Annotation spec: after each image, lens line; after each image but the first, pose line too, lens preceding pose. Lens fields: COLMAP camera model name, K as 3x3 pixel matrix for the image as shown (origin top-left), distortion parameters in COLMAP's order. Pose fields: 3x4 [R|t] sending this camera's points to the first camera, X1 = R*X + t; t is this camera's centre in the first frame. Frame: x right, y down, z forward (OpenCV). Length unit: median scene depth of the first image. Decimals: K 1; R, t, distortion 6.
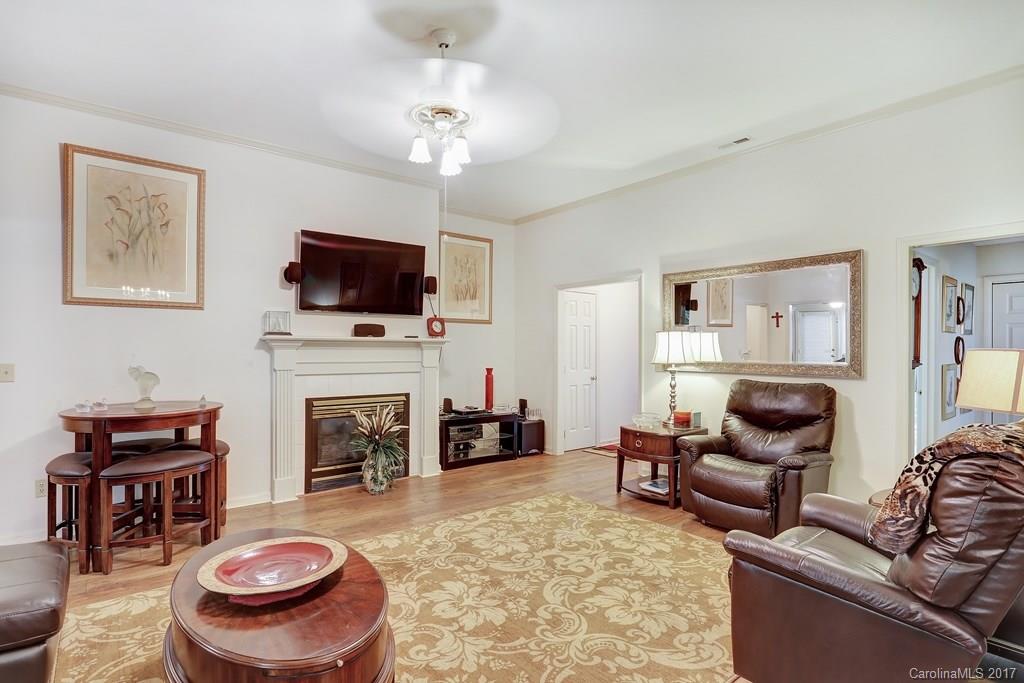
lens RADIAL K [[513.3, 0, 507.5], [0, 513.3, 346.7], [0, 0, 1]] dist [-0.004012, 0.002896]
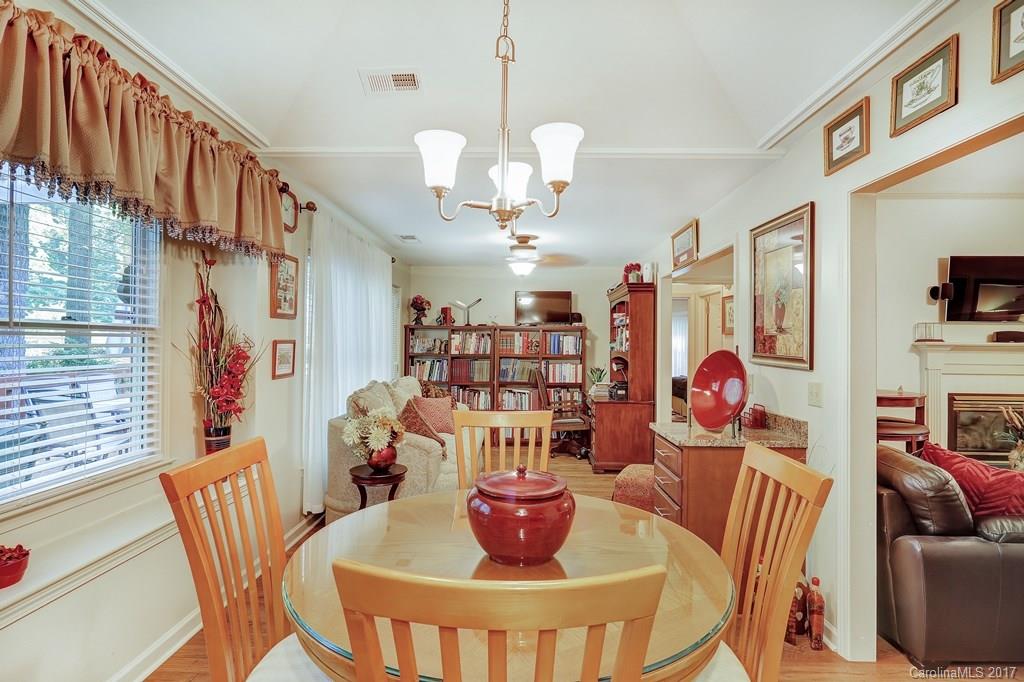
lens RADIAL K [[513.3, 0, 506.0], [0, 513.3, 338.9], [0, 0, 1]] dist [-0.004012, 0.002896]
pose [[0.770772, -0.000968, -0.637111, -0.435131], [-0.003348, 0.999979, -0.005570, -0.018257], [0.637103, 0.006426, 0.770752, -0.620065]]
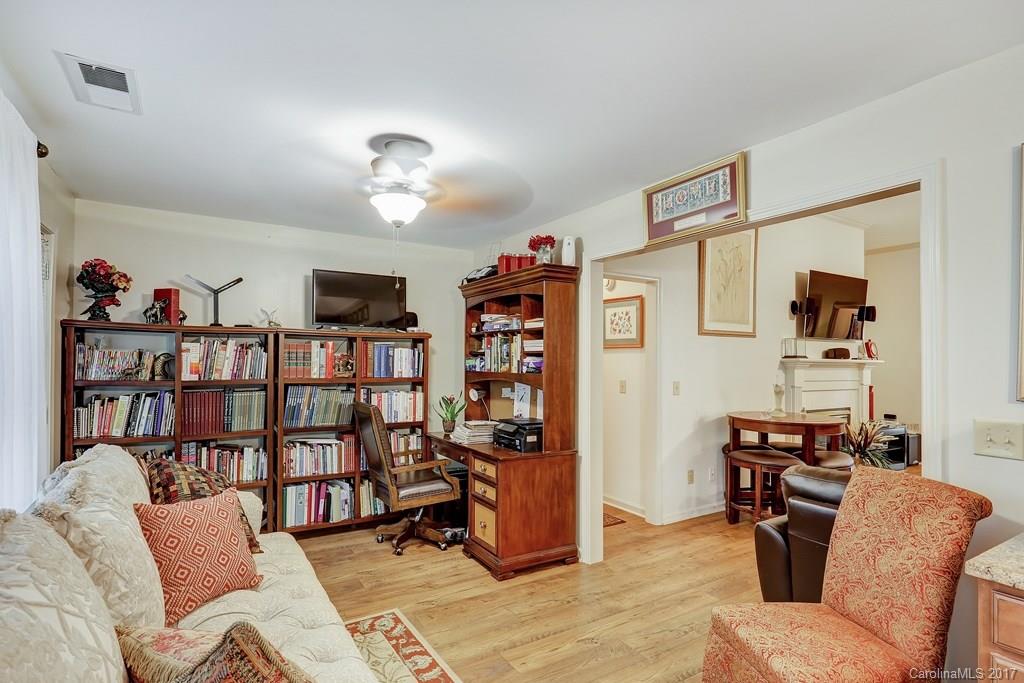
lens RADIAL K [[513.3, 0, 508.7], [0, 513.3, 357.9], [0, 0, 1]] dist [-0.004012, 0.002896]
pose [[0.993304, 0.006360, -0.115357, -0.948968], [-0.006352, 0.999980, 0.000435, -0.019145], [0.115357, 0.000301, 0.993324, -0.263319]]
